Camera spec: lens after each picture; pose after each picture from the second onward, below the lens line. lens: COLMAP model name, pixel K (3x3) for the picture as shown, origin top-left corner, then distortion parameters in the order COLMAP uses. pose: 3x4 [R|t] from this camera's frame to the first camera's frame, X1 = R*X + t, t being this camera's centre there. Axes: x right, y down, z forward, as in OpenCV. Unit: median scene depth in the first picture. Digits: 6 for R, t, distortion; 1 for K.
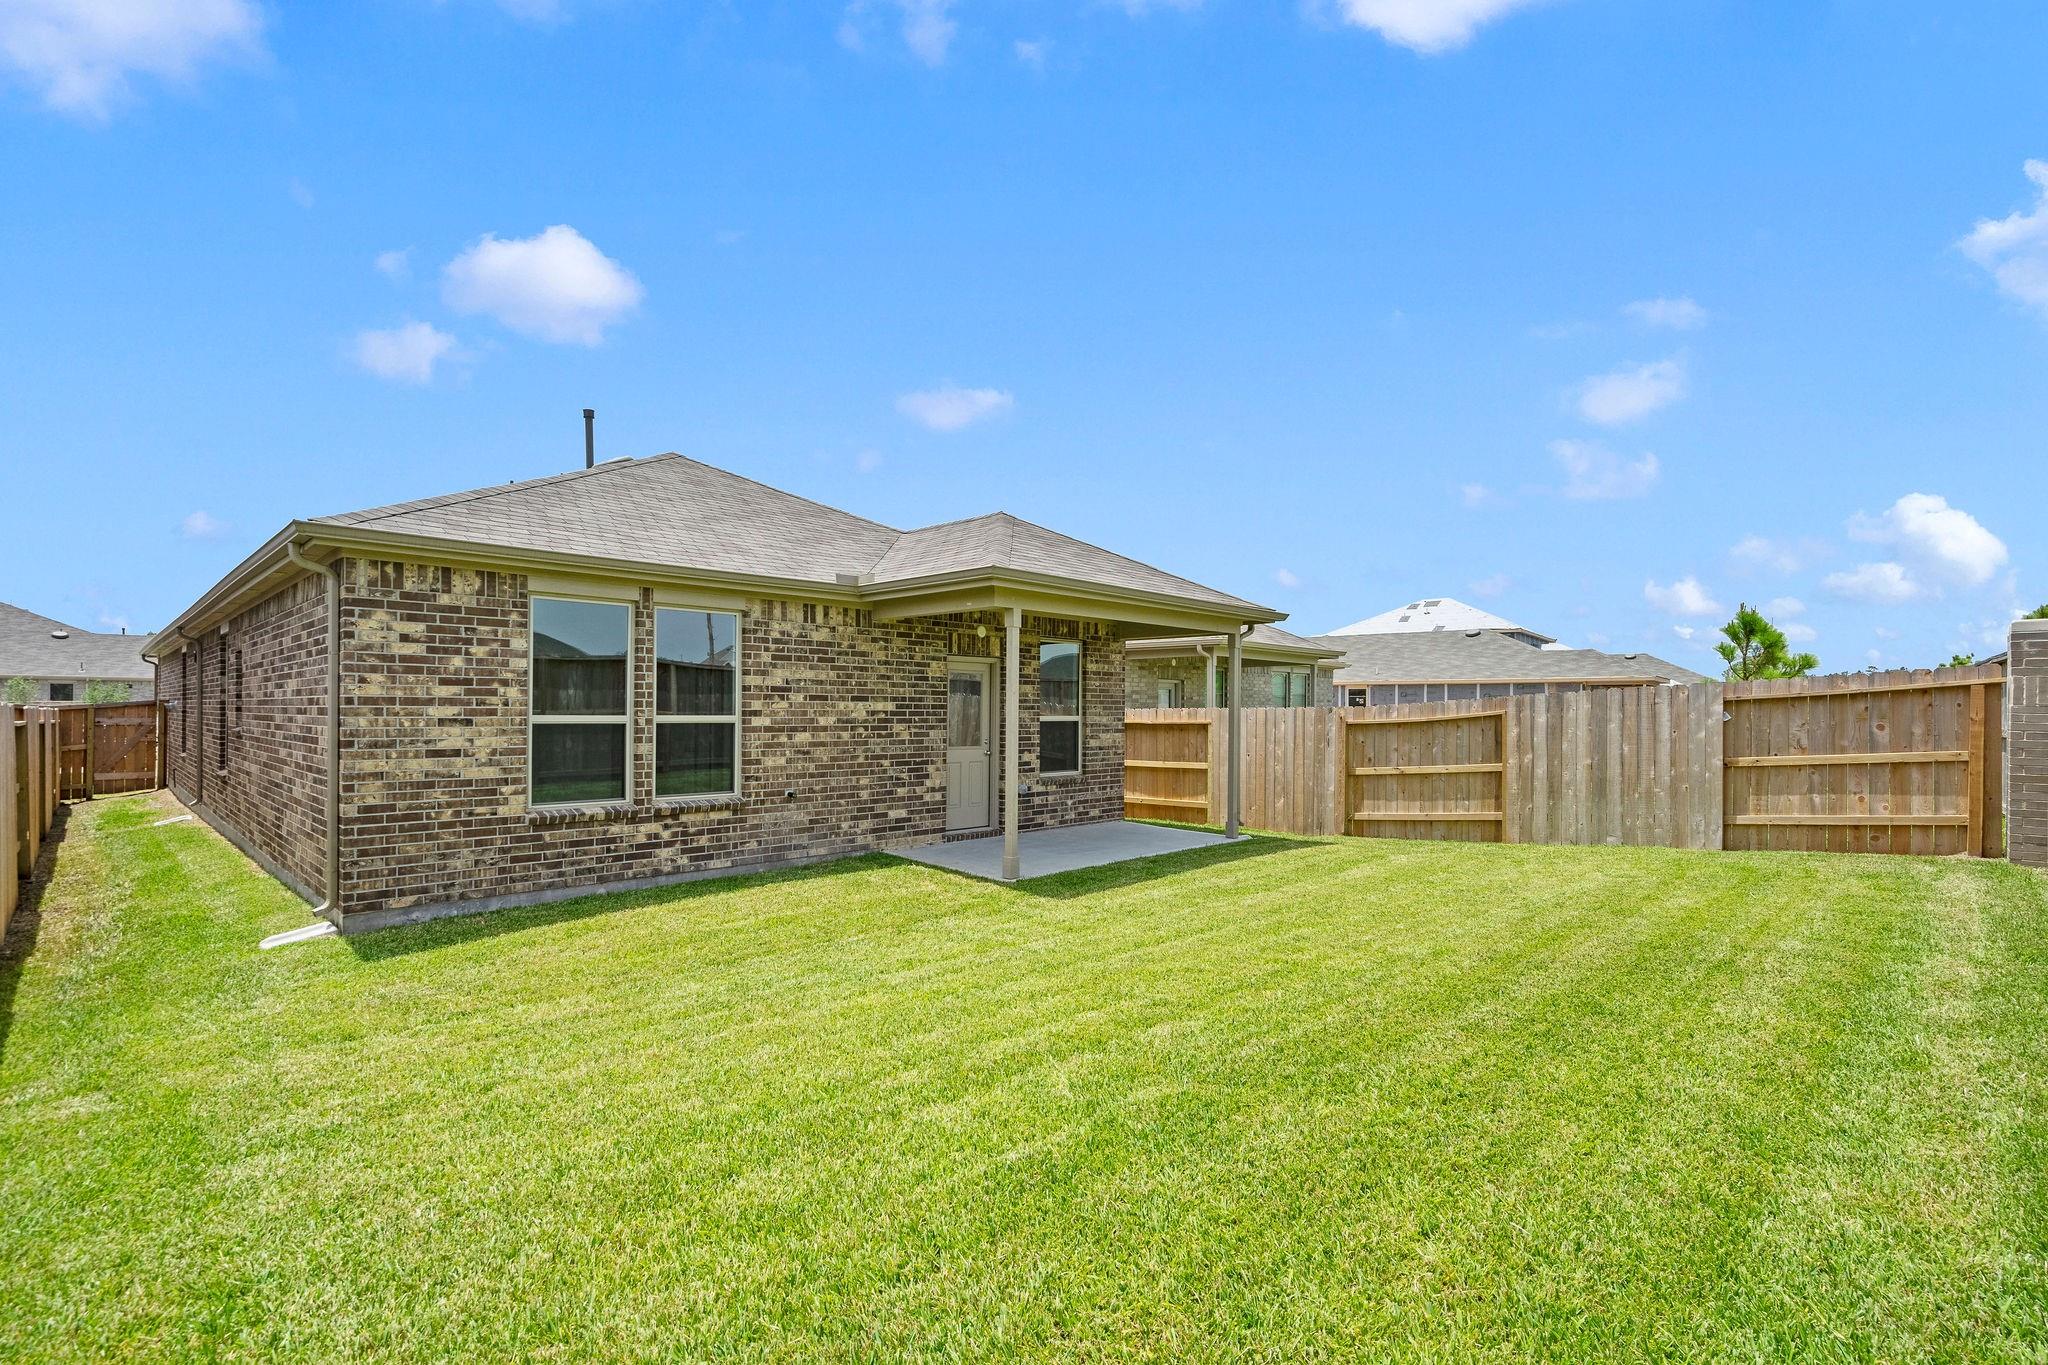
lens RADIAL K [[928.0, 0, 1039.6], [0, 928.0, 700.0], [0, 0, 1]] dist [-0.005115, 0.001548]
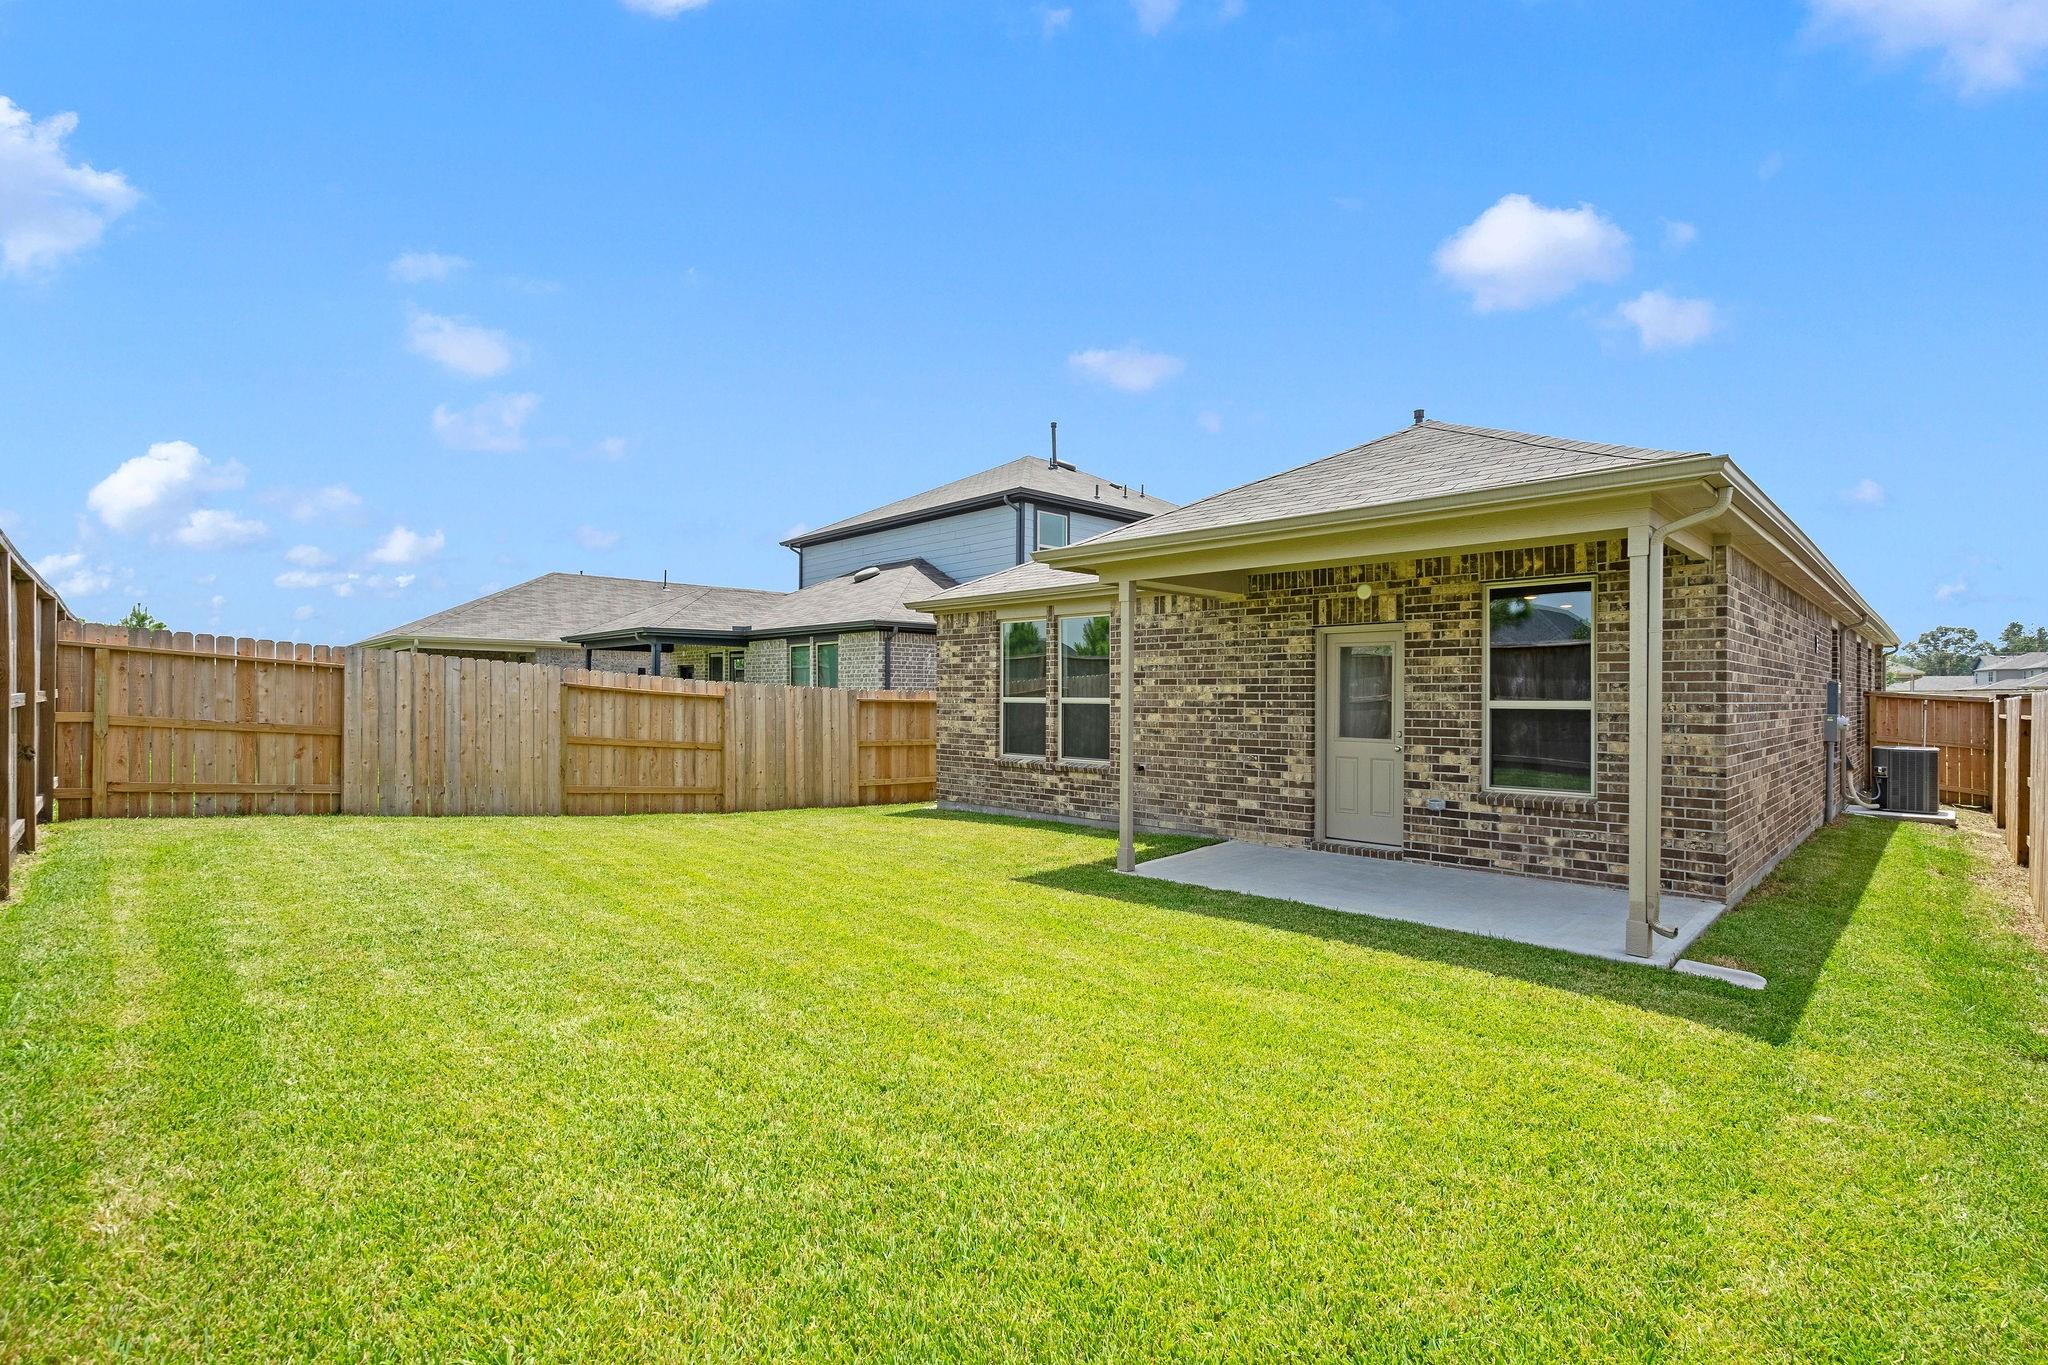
lens RADIAL K [[928.0, 0, 1036.3], [0, 928.0, 685.4], [0, 0, 1]] dist [-0.005115, 0.001548]
pose [[0.002031, -0.013073, -0.999912, 0.807749], [0.010976, 0.999855, -0.013050, 0.013673], [0.999938, -0.010948, 0.002174, 0.813651]]
